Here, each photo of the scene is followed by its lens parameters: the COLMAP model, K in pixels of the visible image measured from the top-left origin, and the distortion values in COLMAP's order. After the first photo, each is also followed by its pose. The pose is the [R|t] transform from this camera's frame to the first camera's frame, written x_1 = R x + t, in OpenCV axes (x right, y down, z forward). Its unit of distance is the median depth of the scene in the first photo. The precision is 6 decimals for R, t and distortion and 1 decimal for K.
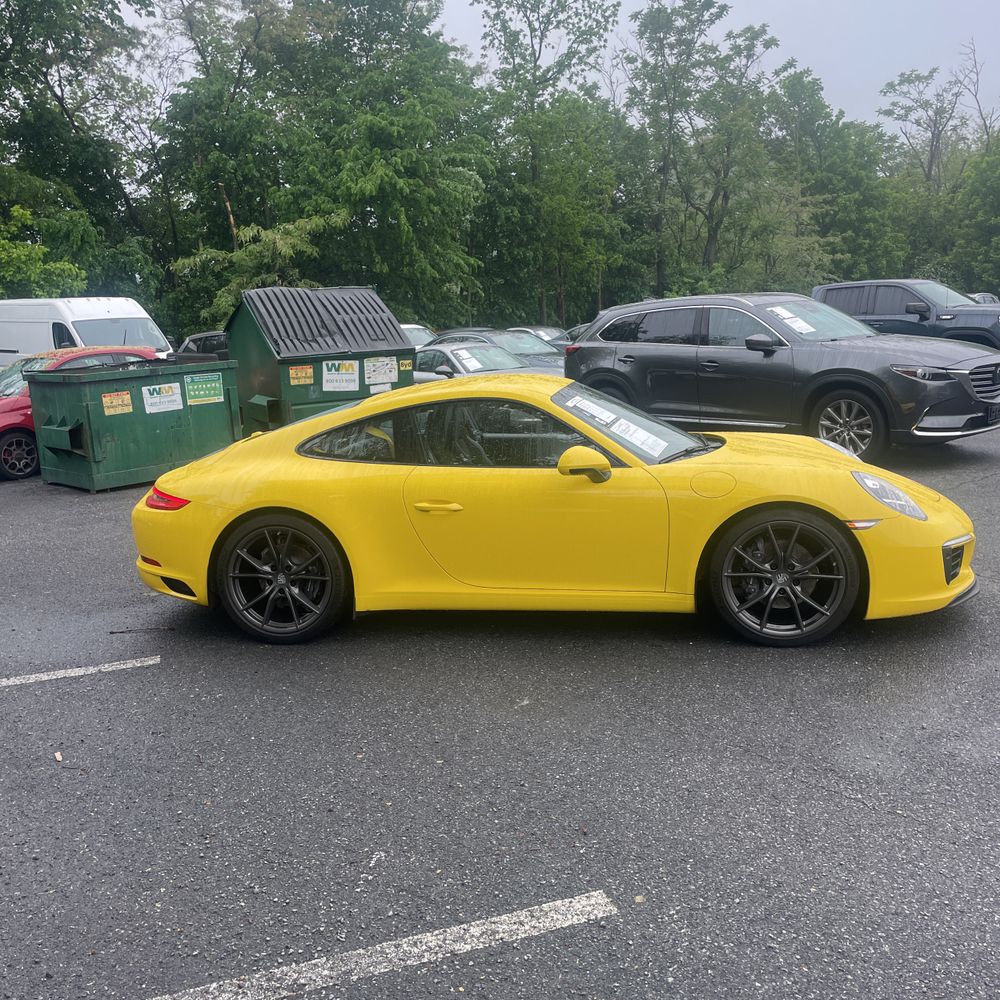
lens RADIAL K [[957.9, 0, 518.7], [0, 957.9, 498.9], [0, 0, 1]] dist [0.112346, -0.161907]
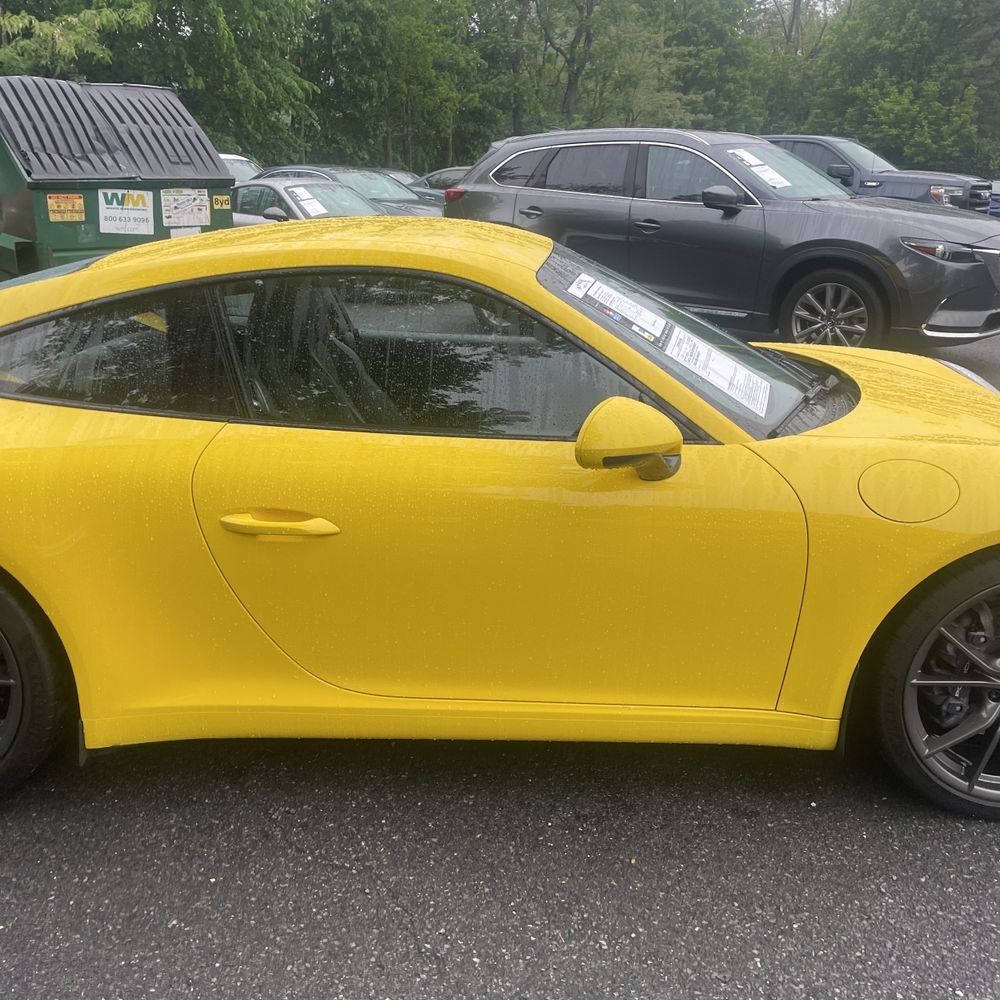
lens RADIAL K [[957.9, 0, 518.7], [0, 957.9, 498.9], [0, 0, 1]] dist [0.112346, -0.161907]
pose [[0.985532, 0.005248, 0.169406, -0.016672], [-0.028925, 0.990065, 0.137603, -0.021218], [-0.167001, -0.140512, 0.975893, 0.182388]]
